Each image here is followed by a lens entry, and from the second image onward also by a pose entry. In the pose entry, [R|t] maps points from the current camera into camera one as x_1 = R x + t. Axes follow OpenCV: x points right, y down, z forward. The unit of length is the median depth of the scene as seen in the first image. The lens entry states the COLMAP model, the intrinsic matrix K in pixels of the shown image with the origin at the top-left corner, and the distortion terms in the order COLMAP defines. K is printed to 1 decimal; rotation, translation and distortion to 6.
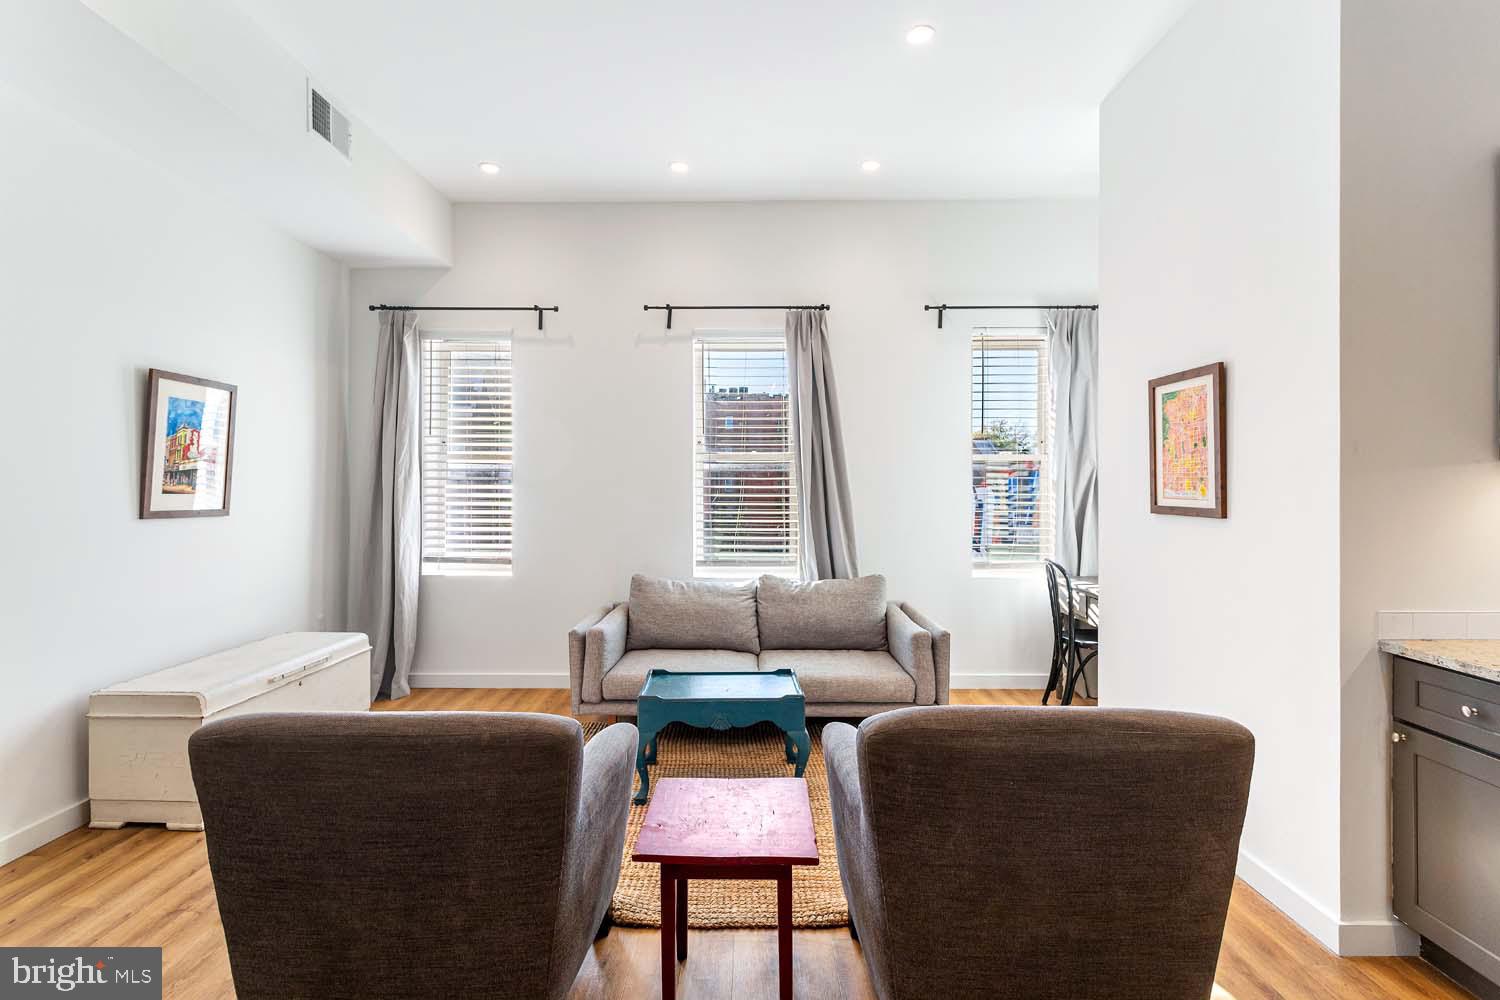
lens RADIAL K [[712.1, 0, 733.3], [0, 712.1, 487.6], [0, 0, 1]] dist [-0.001796, 0.000224]
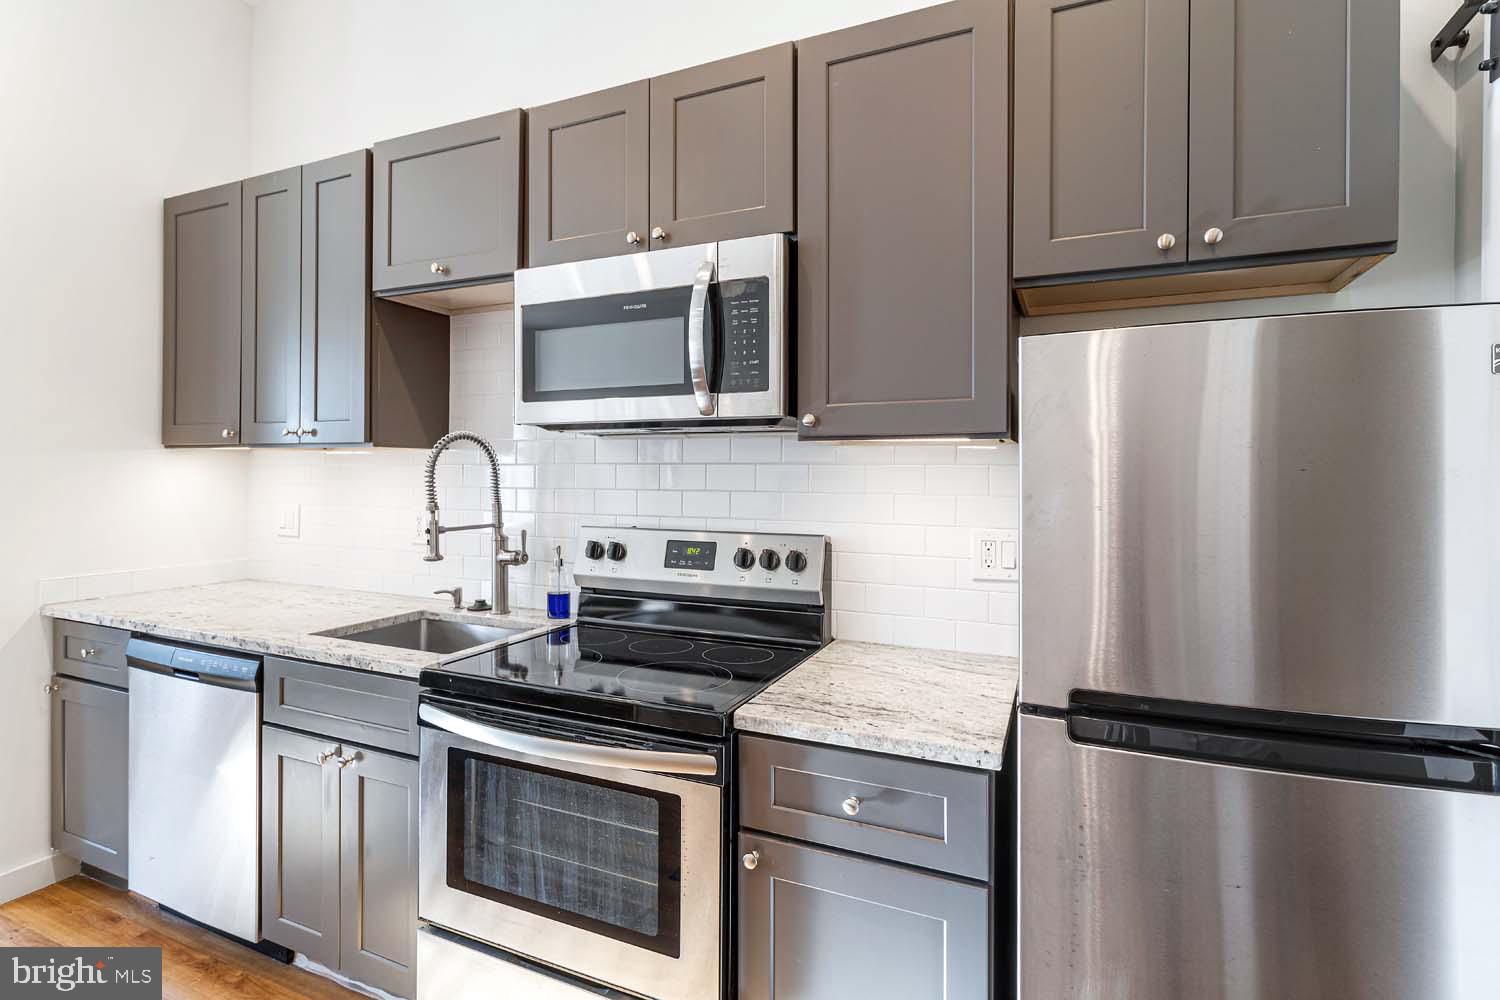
lens RADIAL K [[736.2, 0, 751.5], [0, 736.2, 473.8], [0, 0, 1]] dist [-0.000406, 0.000534]
pose [[0.393491, 0.004528, 0.919317, 0.140136], [-0.006357, 0.999977, -0.002204, 0.002046], [-0.919306, -0.004977, 0.393511, -0.229653]]
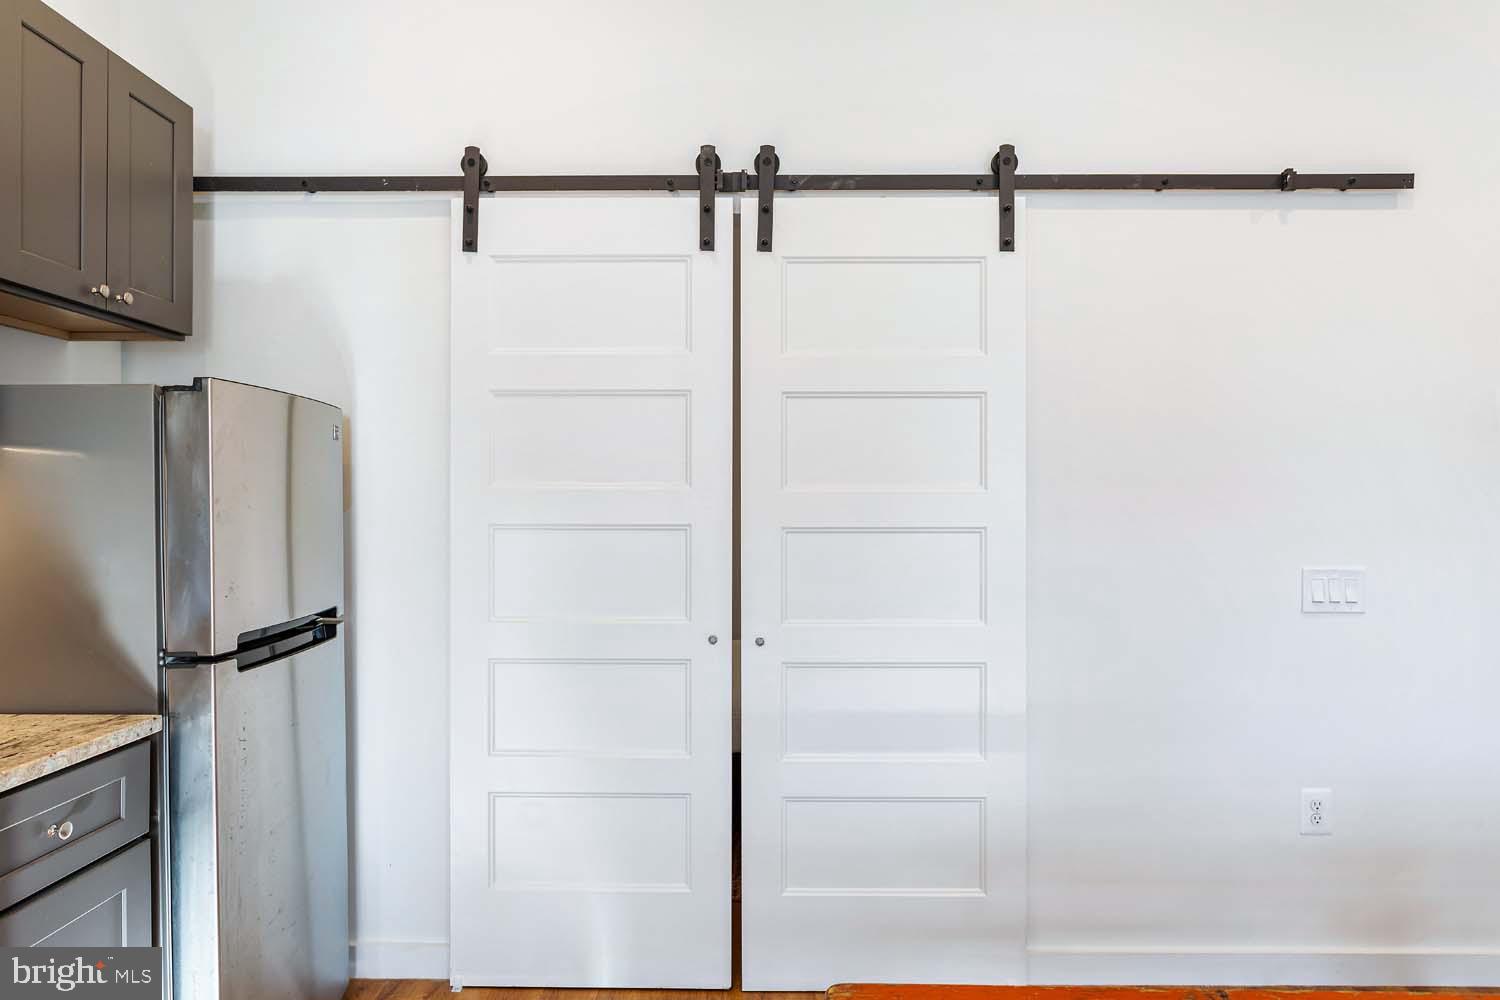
lens RADIAL K [[895.8, 0, 772.7], [0, 895.8, 501.9], [0, 0, 1]] dist [-0.000989, -0.000903]
pose [[-0.999253, 0.002087, -0.038601, 0.173023], [0.002265, 0.999987, -0.004555, 0.012330], [0.038591, -0.004639, -0.999244, 0.207874]]
